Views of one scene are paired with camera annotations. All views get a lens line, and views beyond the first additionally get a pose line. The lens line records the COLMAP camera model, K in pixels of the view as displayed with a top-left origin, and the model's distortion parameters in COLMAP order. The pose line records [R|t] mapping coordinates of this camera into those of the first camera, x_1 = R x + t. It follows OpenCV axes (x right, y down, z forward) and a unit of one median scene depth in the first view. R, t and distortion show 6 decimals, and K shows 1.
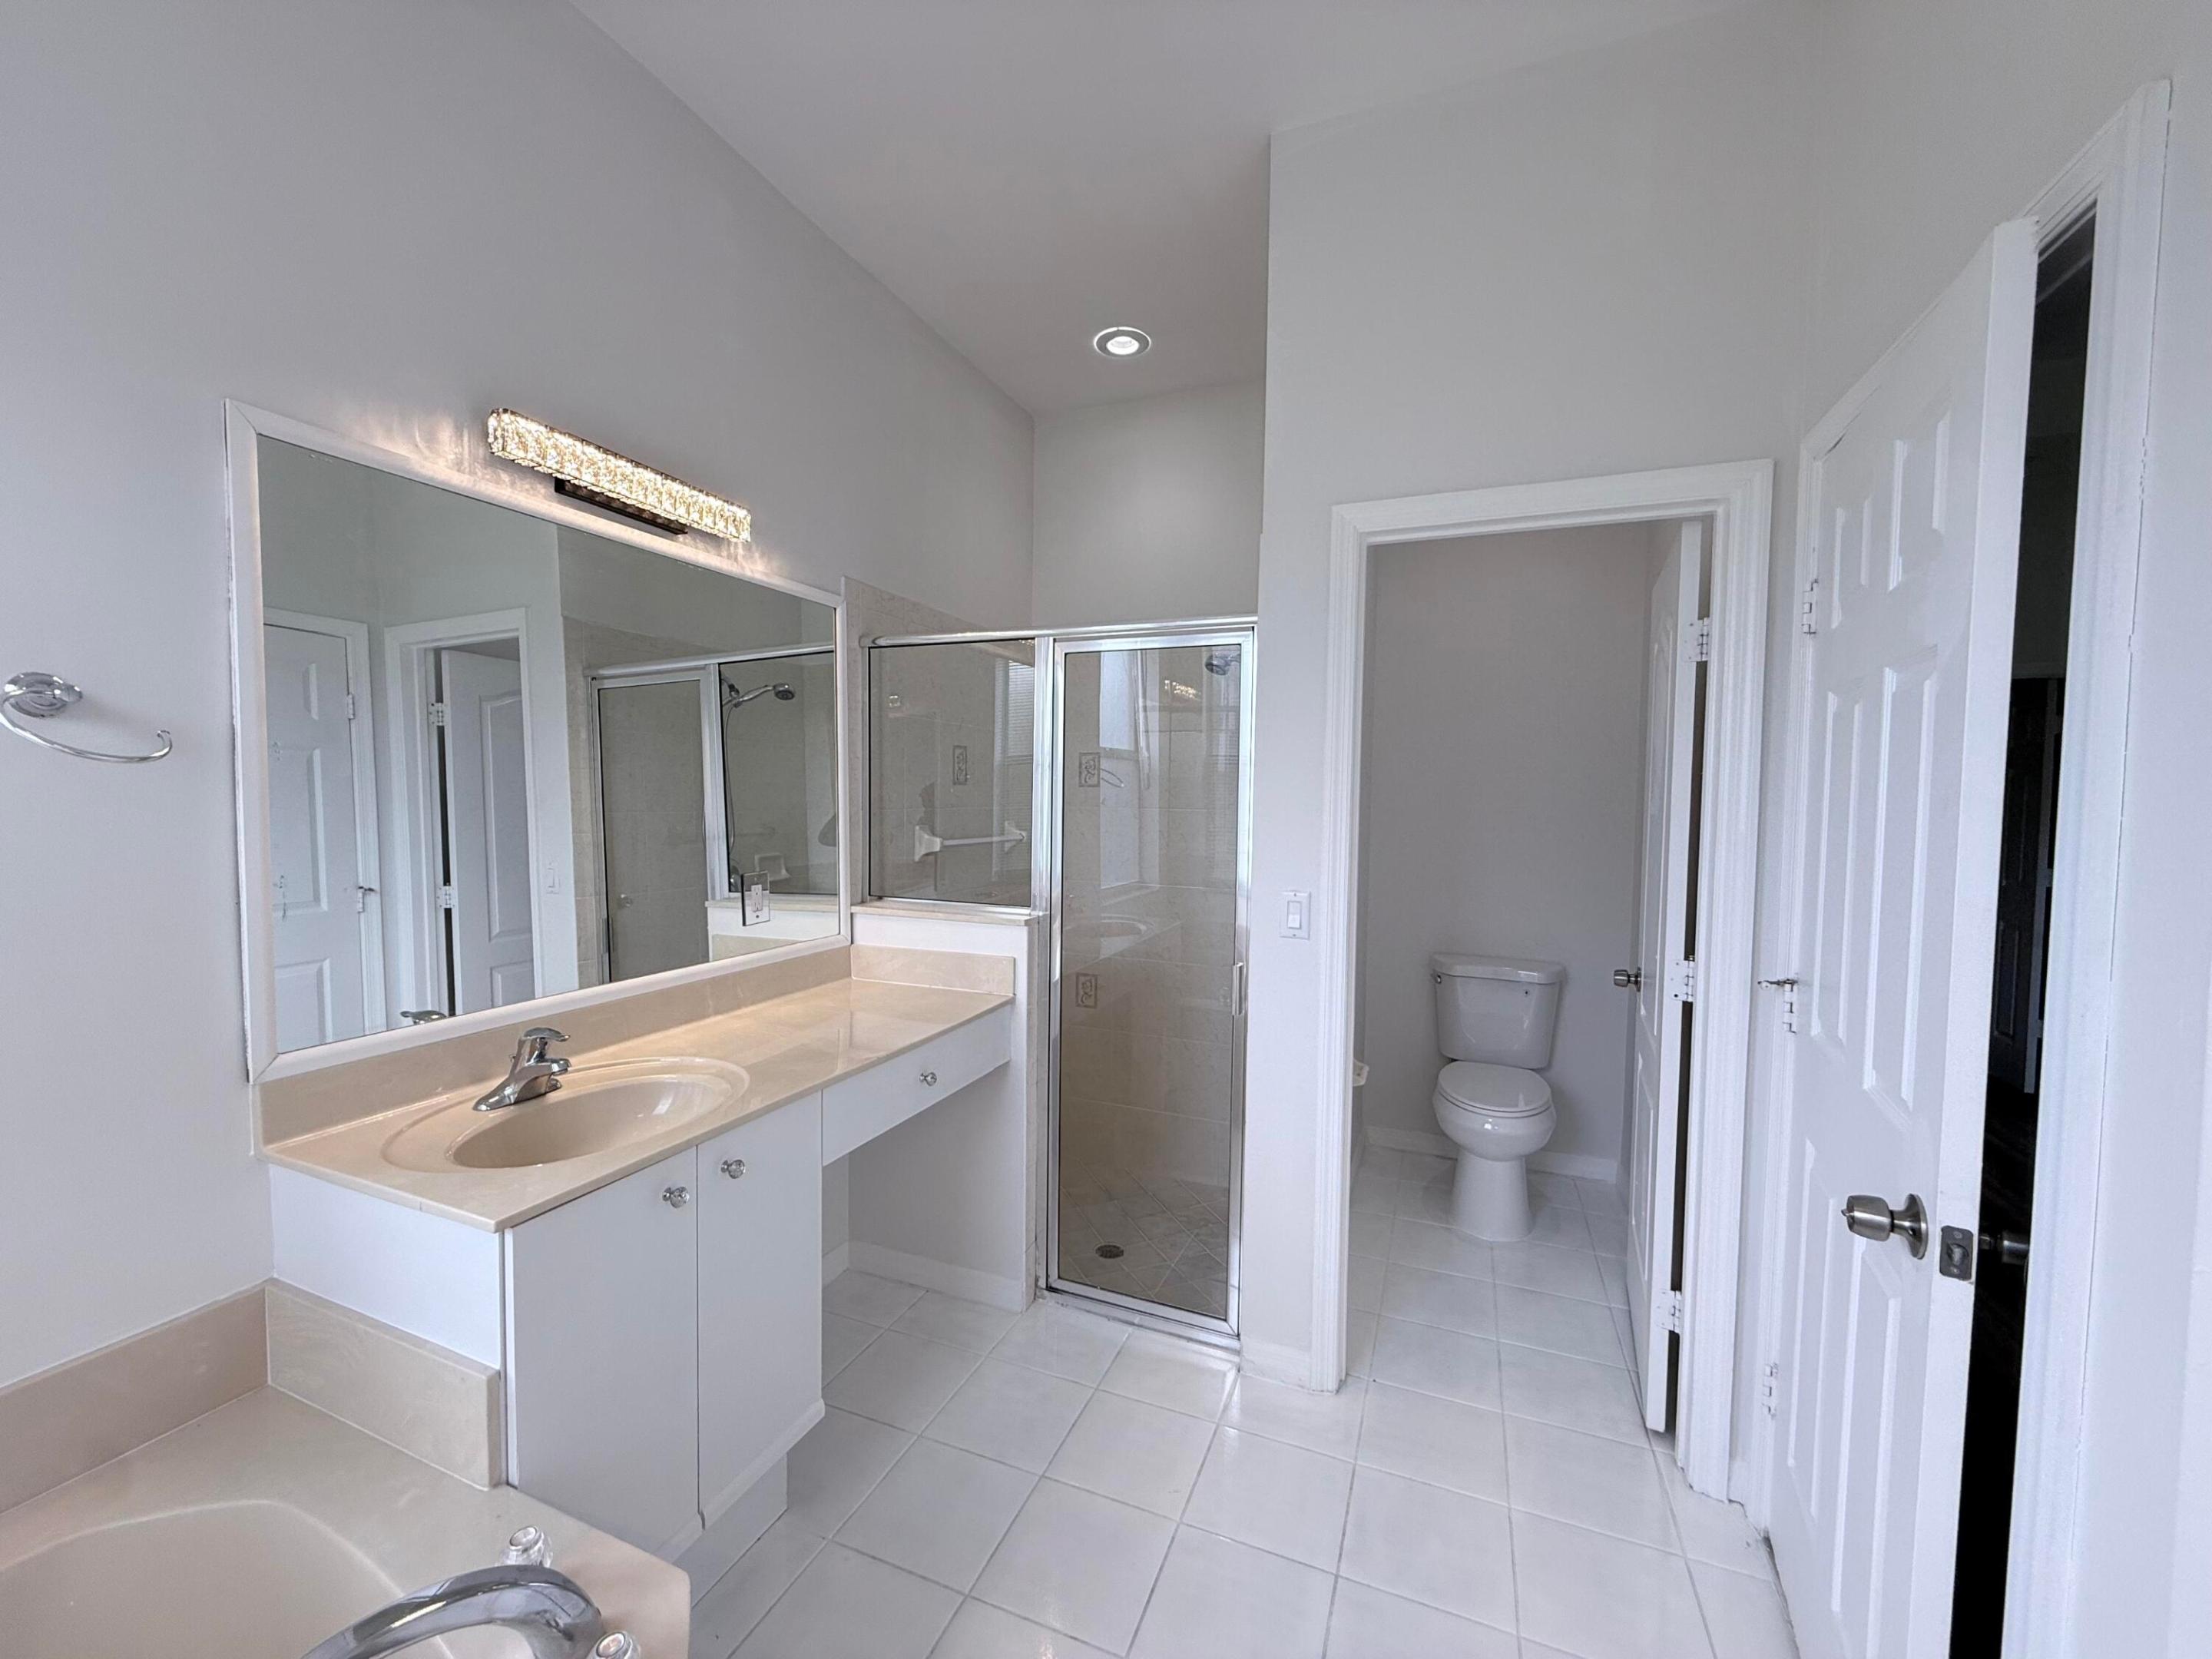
lens RADIAL K [[874.8, 0, 1104.5], [0, 874.8, 839.3], [0, 0, 1]] dist [0.004231, 0.000523]
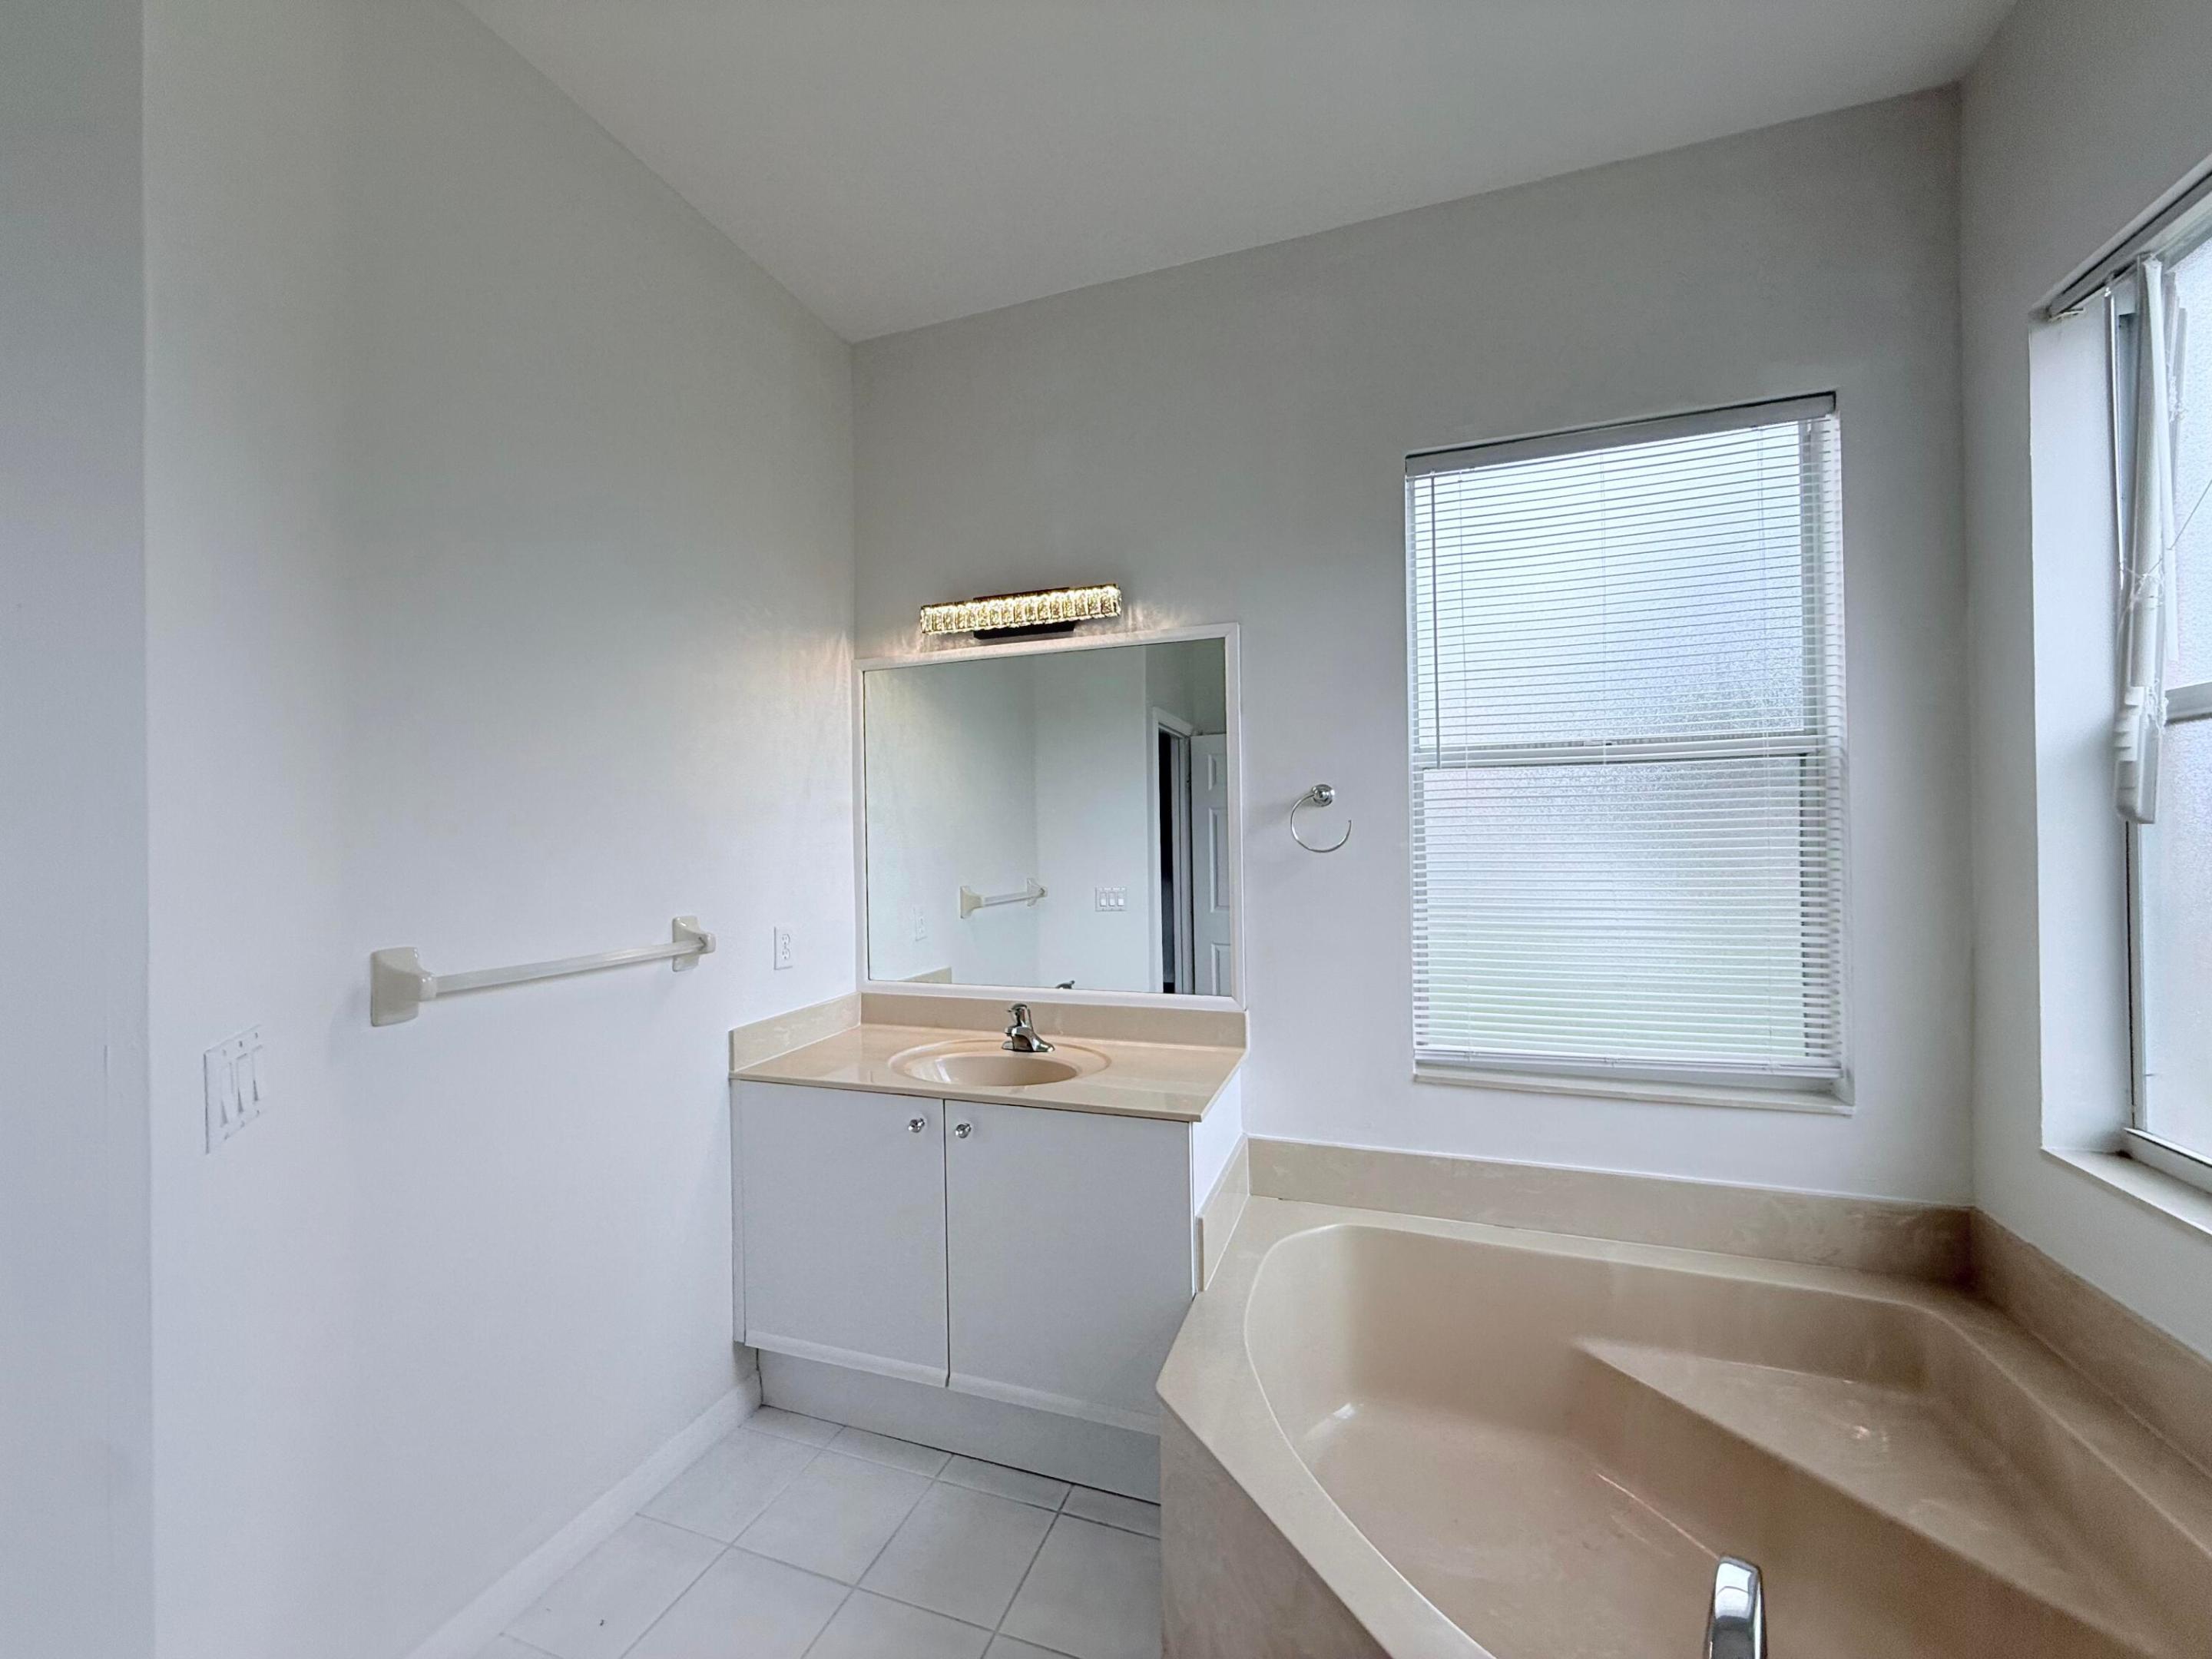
lens RADIAL K [[874.8, 0, 1103.9], [0, 874.8, 834.3], [0, 0, 1]] dist [0.004231, 0.000523]
pose [[0.047501, -0.010755, -0.998813, 0.808380], [-0.033183, 0.999373, -0.012339, -0.047669], [0.998320, 0.033730, 0.047114, 1.066524]]
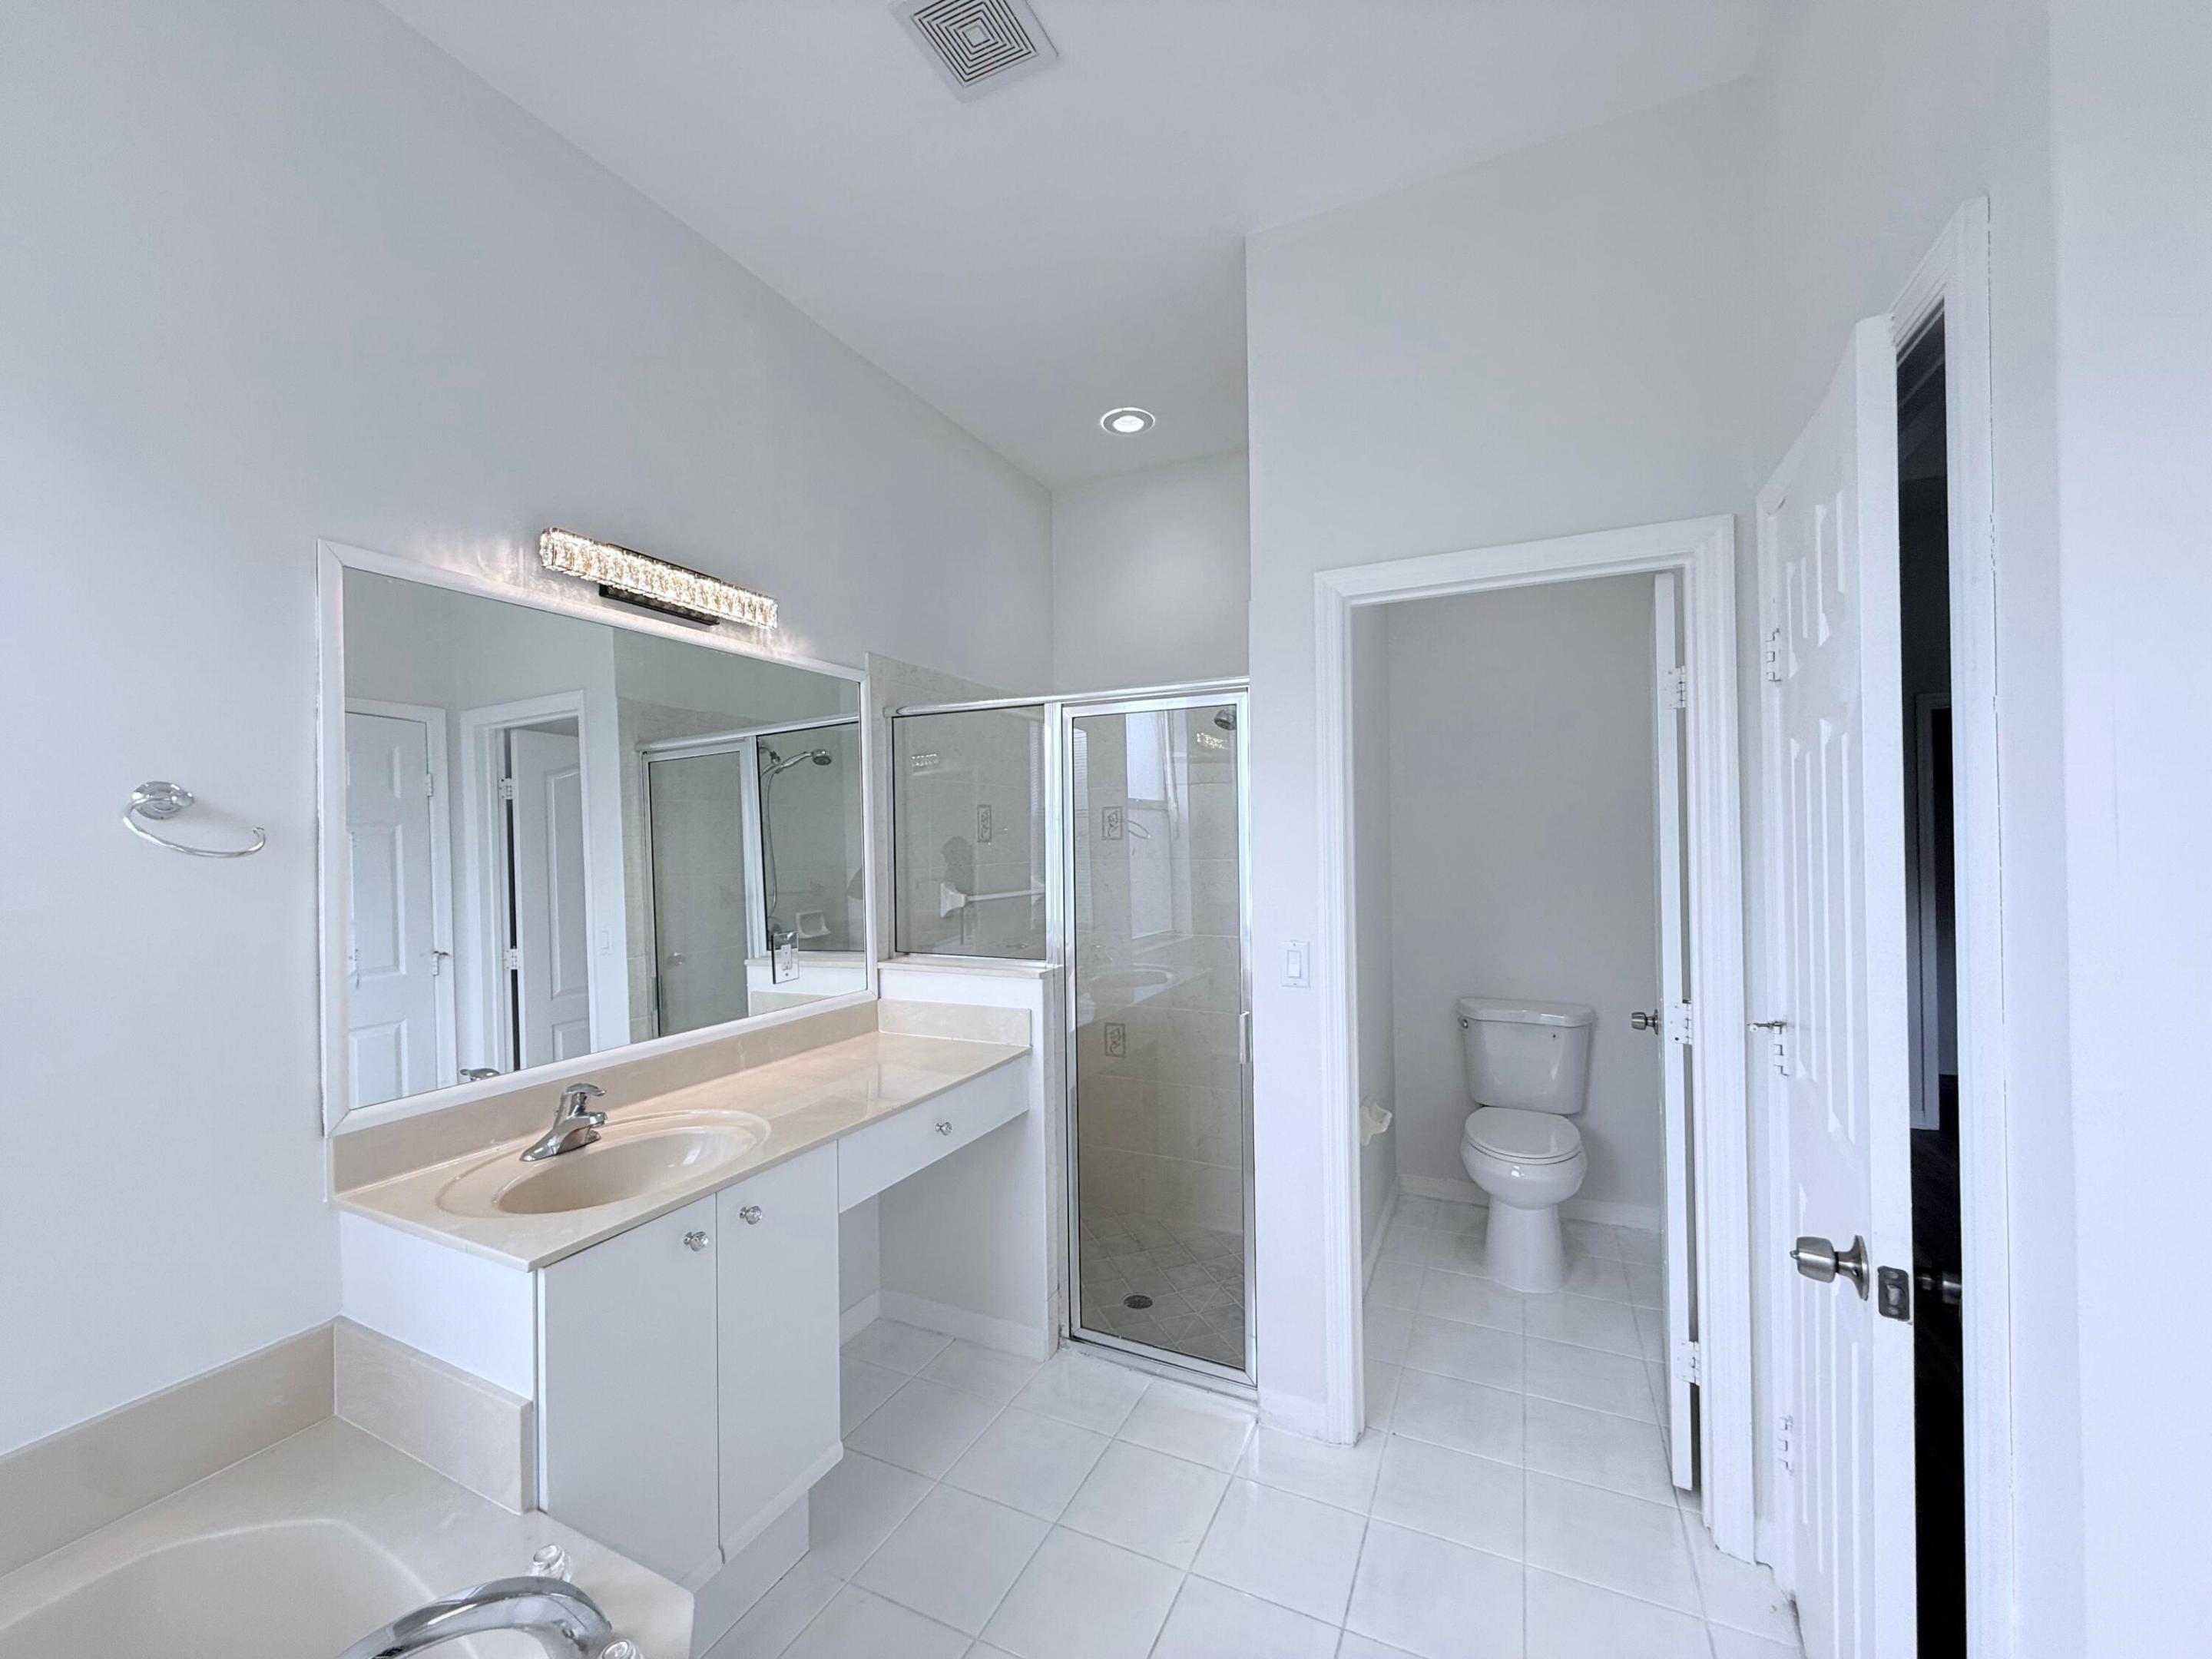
lens RADIAL K [[874.8, 0, 1104.5], [0, 874.8, 840.4], [0, 0, 1]] dist [0.004231, 0.000523]
pose [[0.997942, -0.026746, -0.058281, 0.064922], [0.023775, 0.998411, -0.051087, -0.012943], [0.059555, 0.049597, 0.996992, -0.051629]]
